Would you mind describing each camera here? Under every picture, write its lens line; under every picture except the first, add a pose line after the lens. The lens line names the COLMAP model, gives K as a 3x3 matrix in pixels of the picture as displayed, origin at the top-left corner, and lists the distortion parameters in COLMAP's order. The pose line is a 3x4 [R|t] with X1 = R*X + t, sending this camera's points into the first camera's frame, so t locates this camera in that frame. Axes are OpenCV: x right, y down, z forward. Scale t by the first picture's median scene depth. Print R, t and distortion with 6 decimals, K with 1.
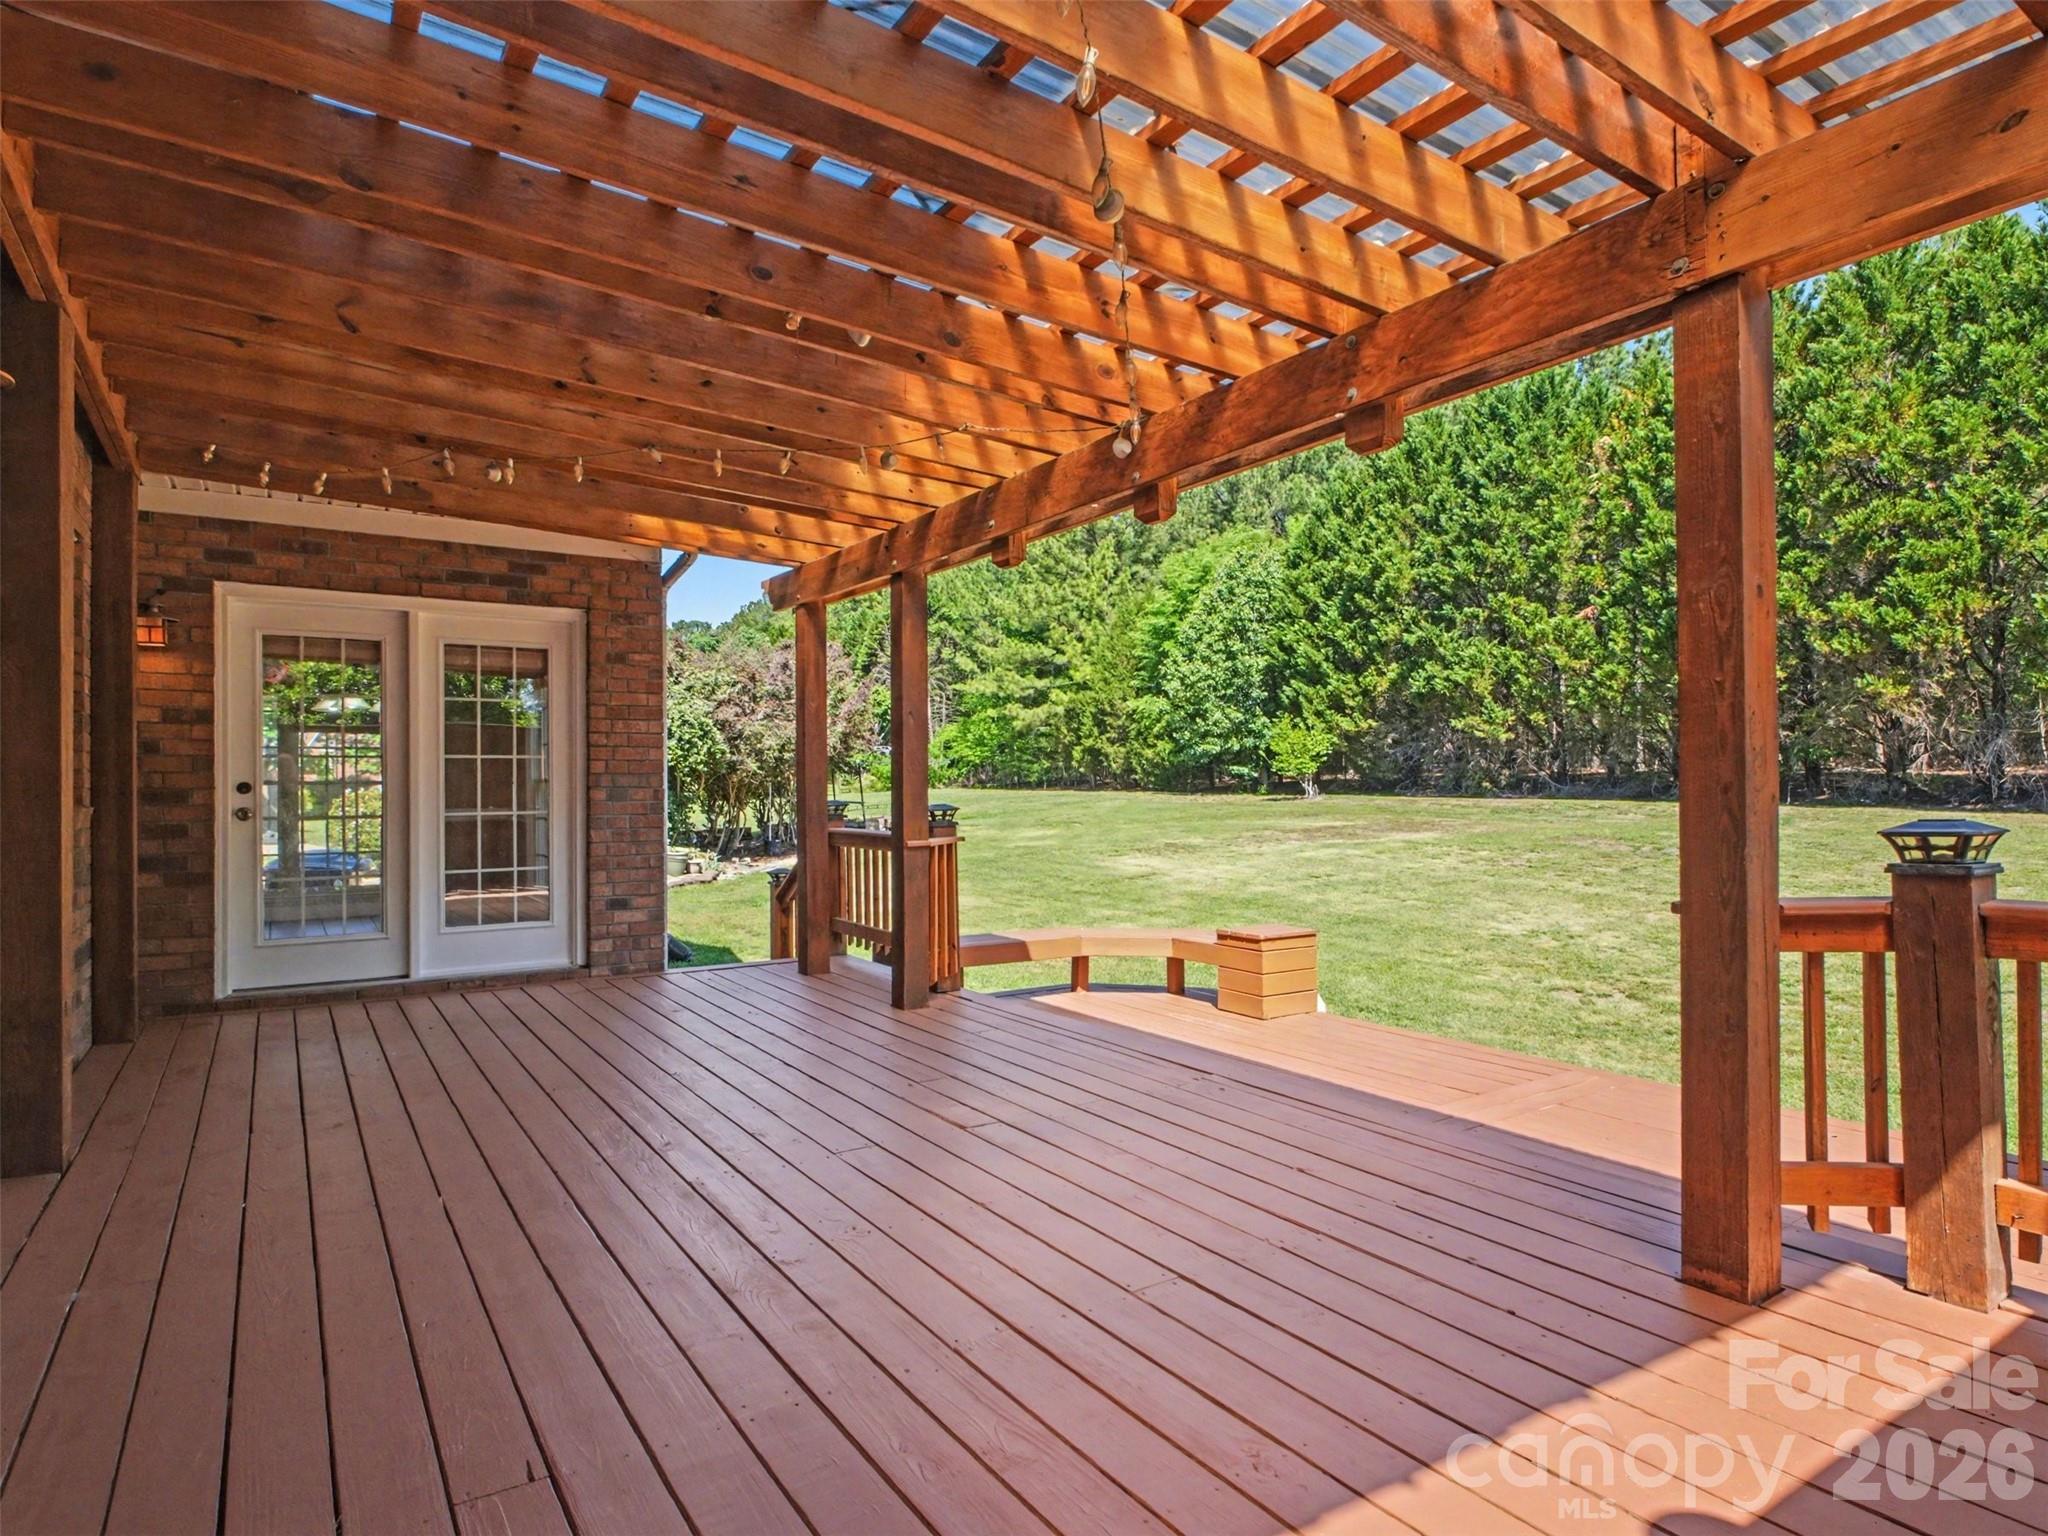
lens RADIAL K [[1125.7, 0, 1024.0], [0, 1125.7, 768.0], [0, 0, 1]] dist [-0.001293, -0.001016]
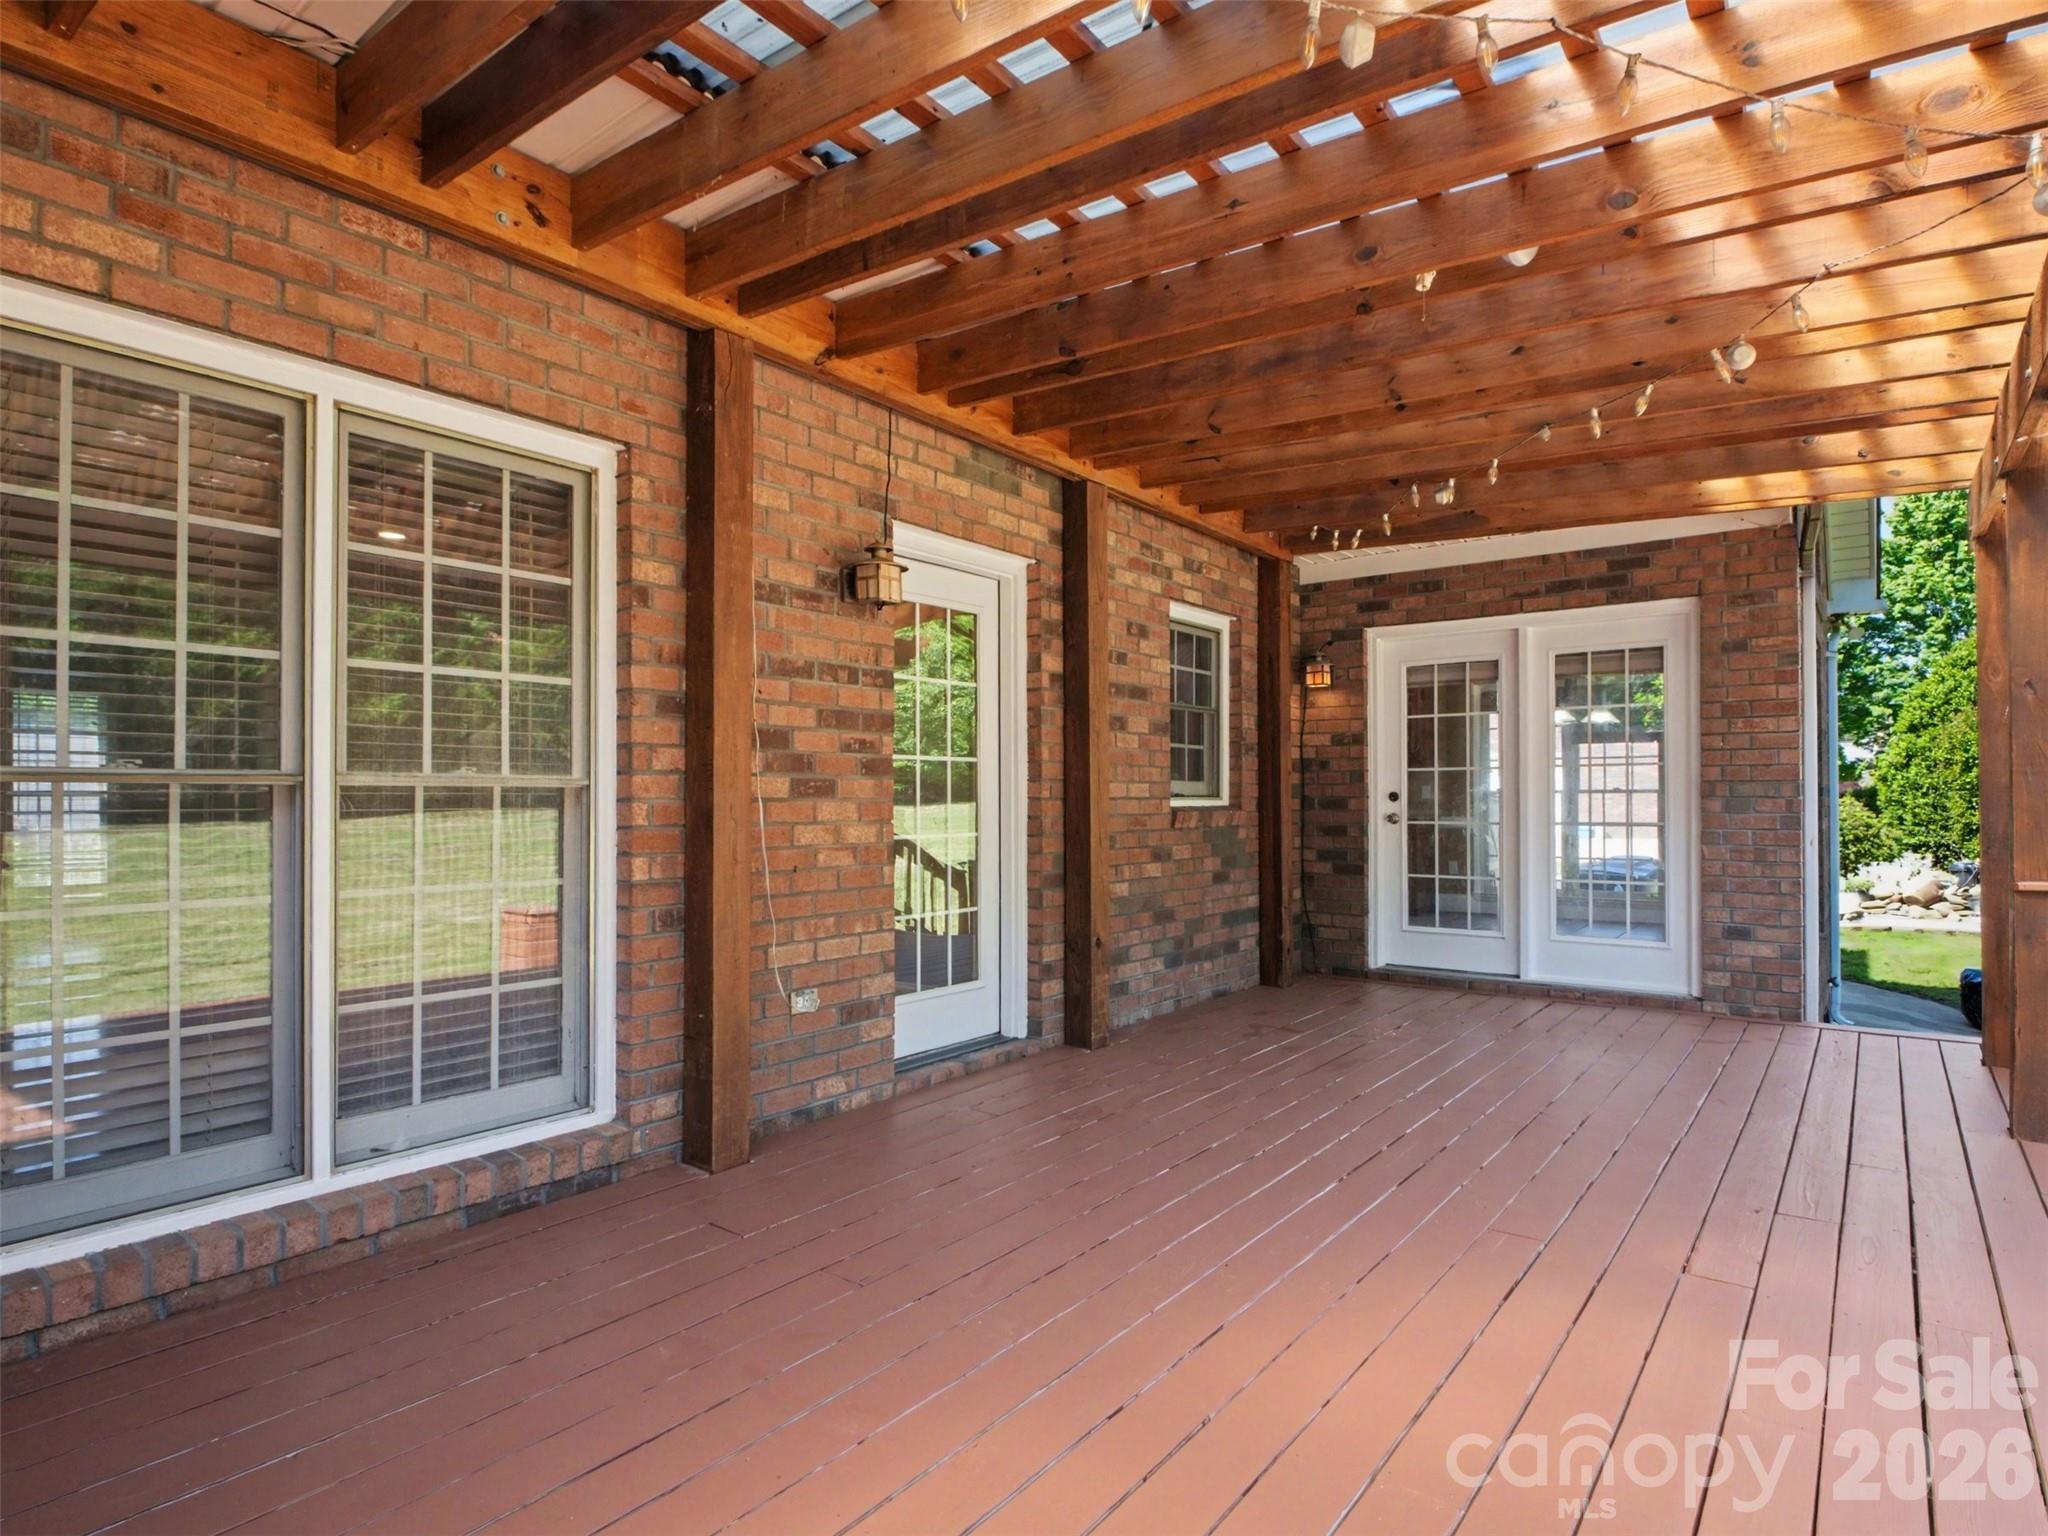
lens RADIAL K [[1125.7, 0, 1024.0], [0, 1125.7, 768.0], [0, 0, 1]] dist [-0.001293, -0.001016]
pose [[0.324114, -0.020705, -0.945792, 0.139506], [0.015613, 0.999741, -0.016536, 0.000460], [0.945889, -0.009407, 0.324353, 0.105993]]
